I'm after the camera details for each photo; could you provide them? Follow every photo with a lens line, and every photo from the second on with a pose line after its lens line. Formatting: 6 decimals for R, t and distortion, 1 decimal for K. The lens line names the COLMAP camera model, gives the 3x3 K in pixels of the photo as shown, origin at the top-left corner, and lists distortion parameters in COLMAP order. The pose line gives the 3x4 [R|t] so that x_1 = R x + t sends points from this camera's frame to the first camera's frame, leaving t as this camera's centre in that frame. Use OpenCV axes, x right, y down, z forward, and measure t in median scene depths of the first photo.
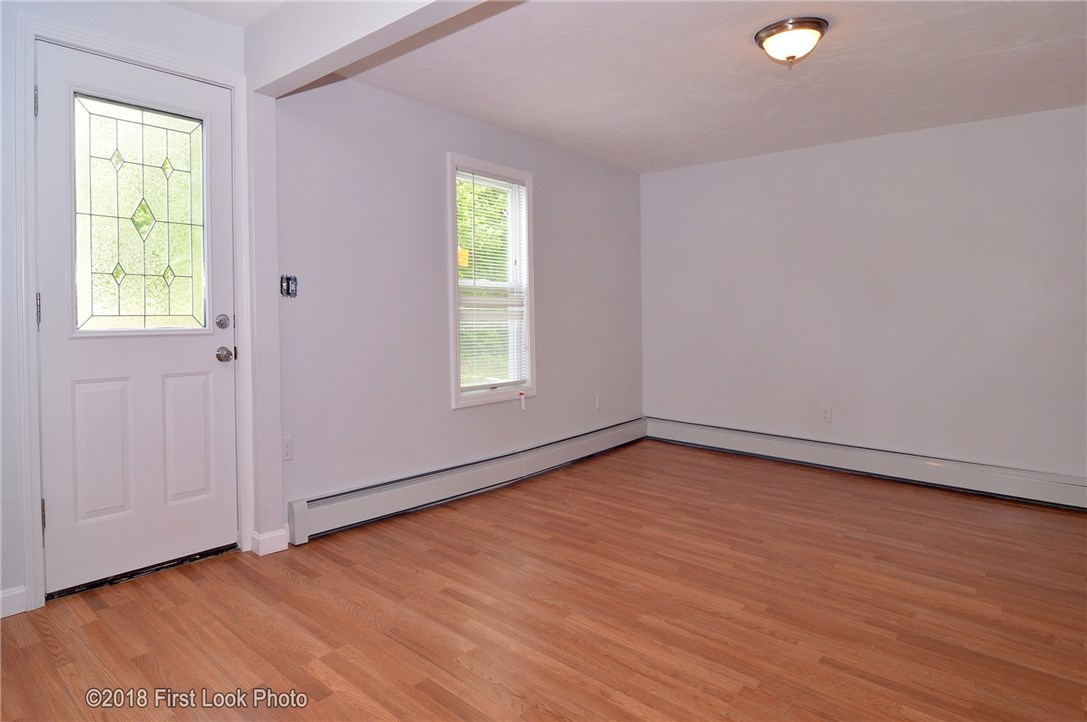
lens RADIAL K [[627.2, 0, 480.0], [0, 627.2, 319.0], [0, 0, 1]] dist [-0.019591, -0.000103]
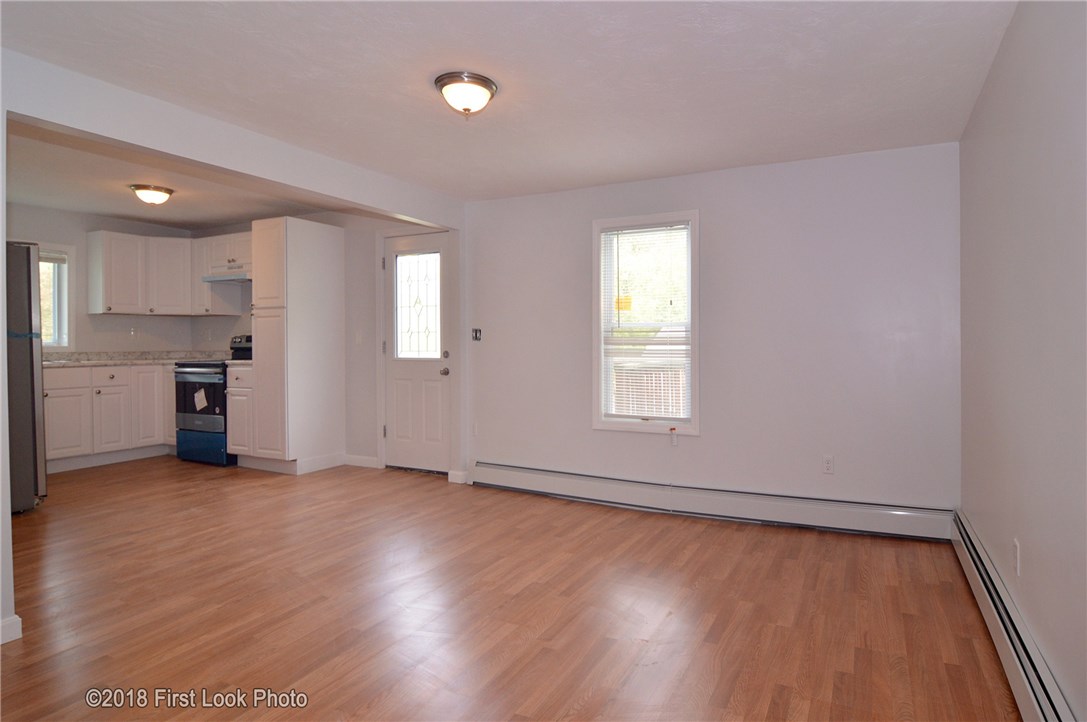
lens RADIAL K [[596.7, 0, 563.6], [0, 596.7, 349.8], [0, 0, 1]] dist [-0.048078, -0.000948]
pose [[0.285331, -0.002164, -0.958427, 1.385423], [-0.015956, 0.999848, -0.007008, -0.003070], [0.958296, 0.017292, 0.285253, 0.793471]]
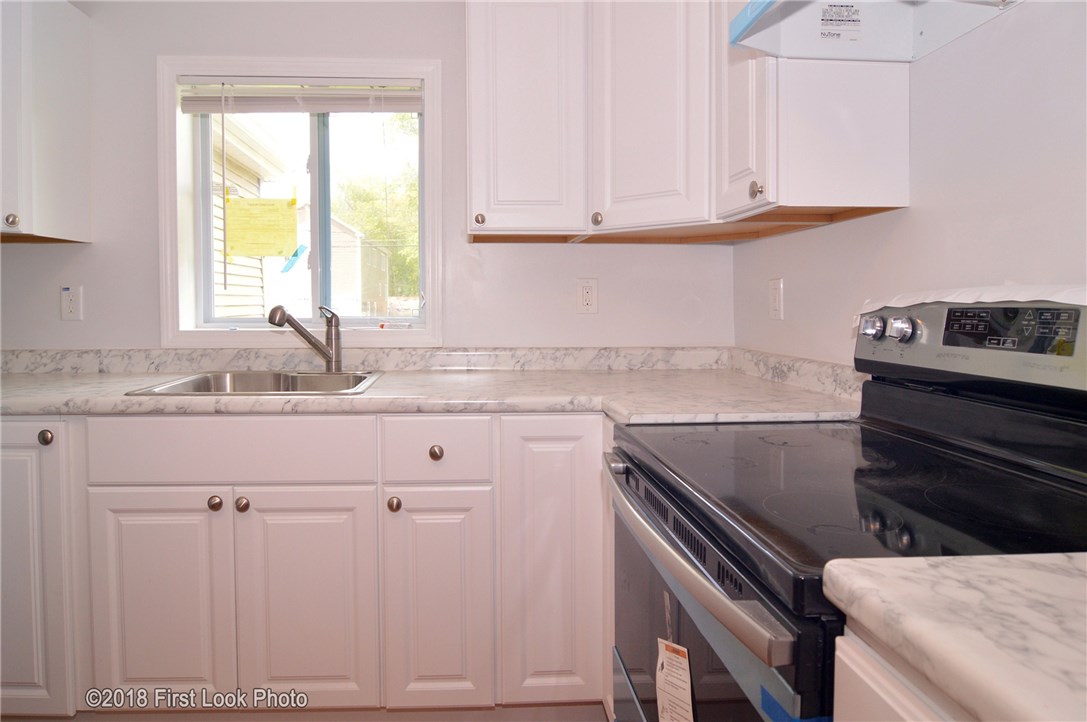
lens RADIAL K [[596.7, 0, 563.6], [0, 596.7, 349.8], [0, 0, 1]] dist [-0.048078, -0.000948]
pose [[-0.611728, 0.055784, -0.789099, -0.453218], [-0.020052, 0.996097, 0.085962, -0.047820], [0.790814, 0.068408, -0.608221, 0.353962]]
